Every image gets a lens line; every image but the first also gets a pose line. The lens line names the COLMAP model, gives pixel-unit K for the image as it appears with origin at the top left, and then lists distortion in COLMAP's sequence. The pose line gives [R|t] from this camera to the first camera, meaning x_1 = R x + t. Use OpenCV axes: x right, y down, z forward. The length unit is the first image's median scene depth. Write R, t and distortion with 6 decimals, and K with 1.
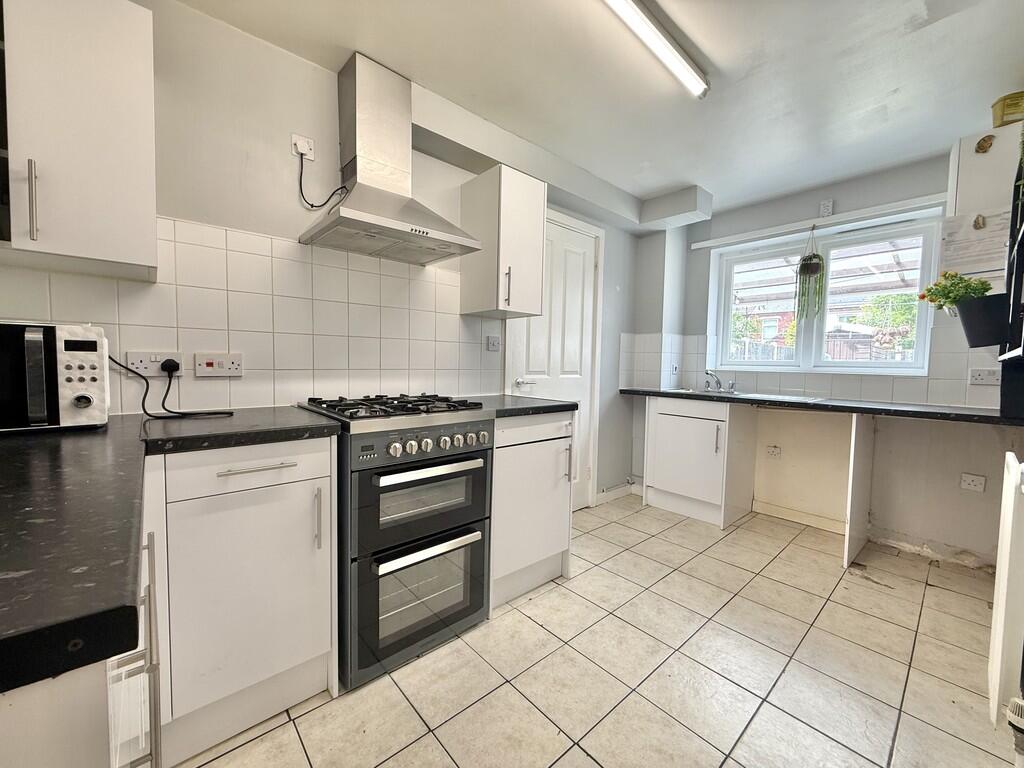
lens RADIAL K [[407.5, 0, 508.7], [0, 407.5, 383.8], [0, 0, 1]] dist [-0.000904, 0.000075]
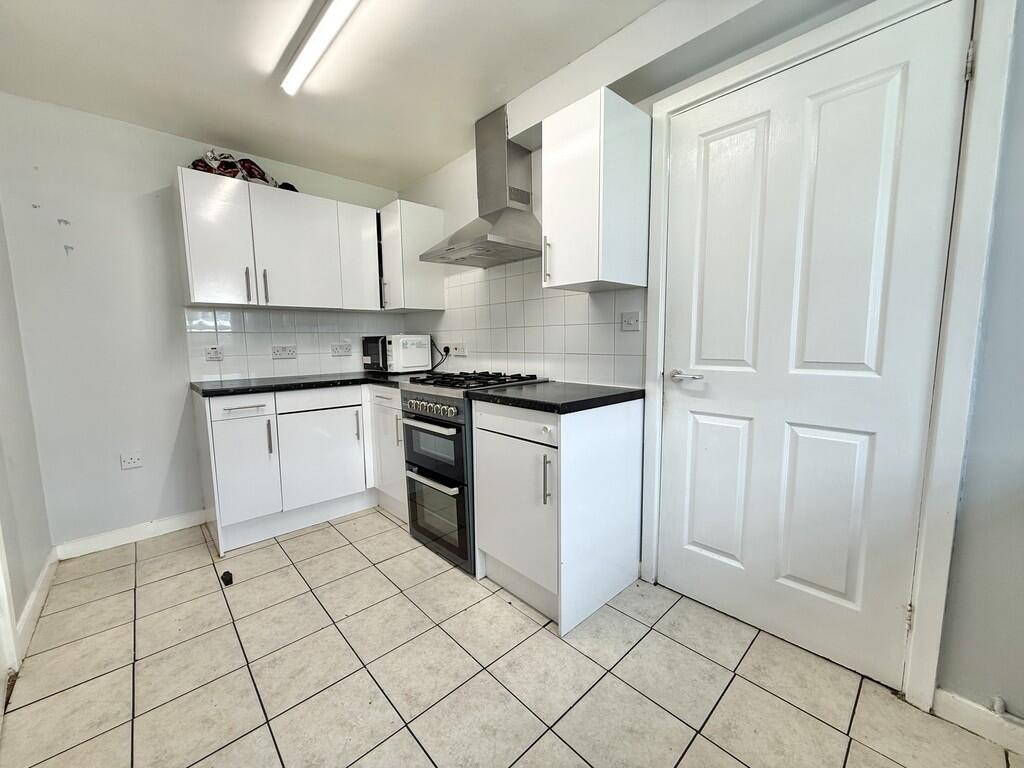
lens RADIAL K [[407.5, 0, 509.2], [0, 407.5, 385.3], [0, 0, 1]] dist [-0.000904, 0.000075]
pose [[0.022348, 0.087753, -0.995892, 1.115670], [-0.044068, 0.995259, 0.086709, -0.052238], [0.998779, 0.041949, 0.026109, 1.142119]]
